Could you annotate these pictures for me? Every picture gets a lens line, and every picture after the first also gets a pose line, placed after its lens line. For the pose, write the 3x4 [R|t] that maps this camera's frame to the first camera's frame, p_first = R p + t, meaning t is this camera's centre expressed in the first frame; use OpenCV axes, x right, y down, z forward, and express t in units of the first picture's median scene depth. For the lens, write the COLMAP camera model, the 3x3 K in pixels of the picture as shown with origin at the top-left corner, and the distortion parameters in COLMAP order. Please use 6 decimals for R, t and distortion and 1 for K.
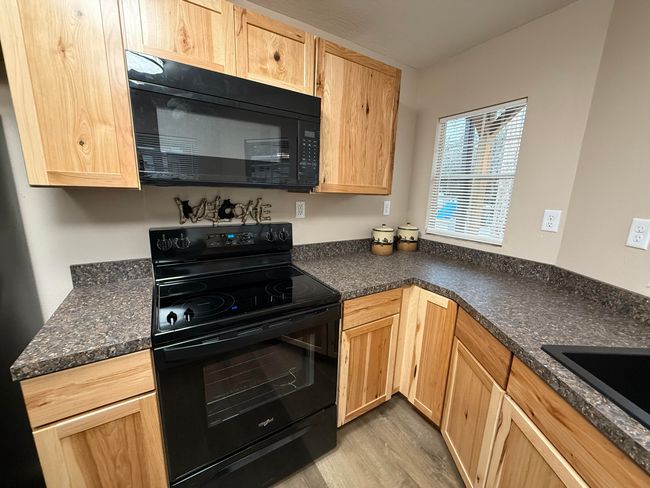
lens RADIAL K [[257.8, 0, 323.6], [0, 257.8, 244.9], [0, 0, 1]] dist [-0.001321, 0.000016]
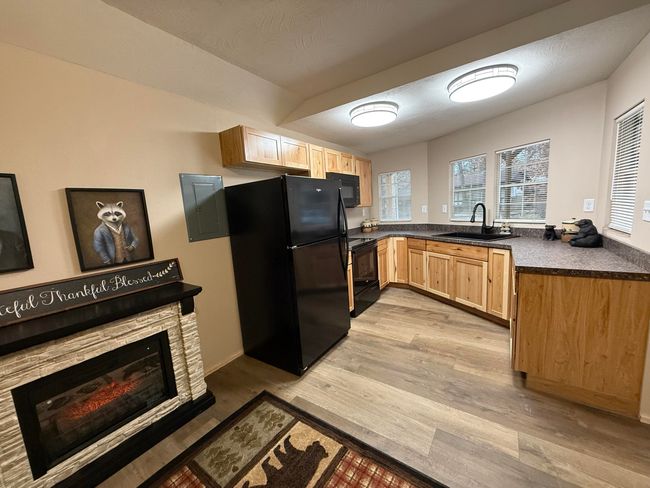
lens RADIAL K [[257.8, 0, 323.6], [0, 257.8, 244.9], [0, 0, 1]] dist [-0.001321, 0.000016]
pose [[0.912912, -0.146844, 0.380825, -1.473124], [0.174287, 0.983946, -0.038394, 0.238807], [-0.369073, 0.101423, 0.923850, -1.377873]]
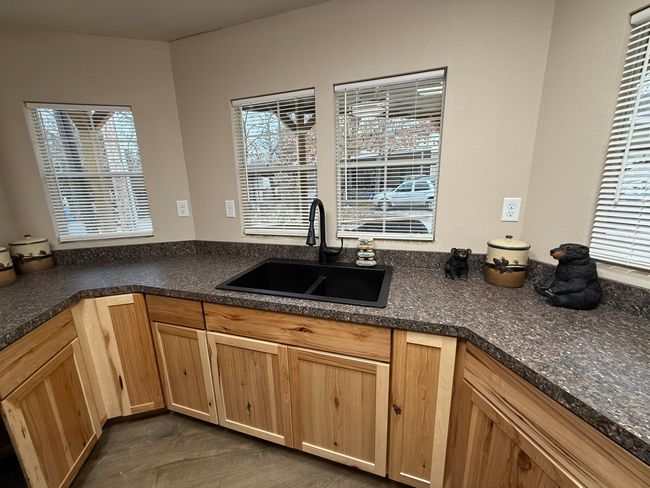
lens RADIAL K [[257.8, 0, 323.6], [0, 257.8, 244.9], [0, 0, 1]] dist [-0.001321, 0.000016]
pose [[0.284303, -0.250759, 0.925360, -0.200536], [0.233628, 0.954214, 0.186799, 0.007579], [-0.929833, 0.163083, 0.329870, -0.093758]]
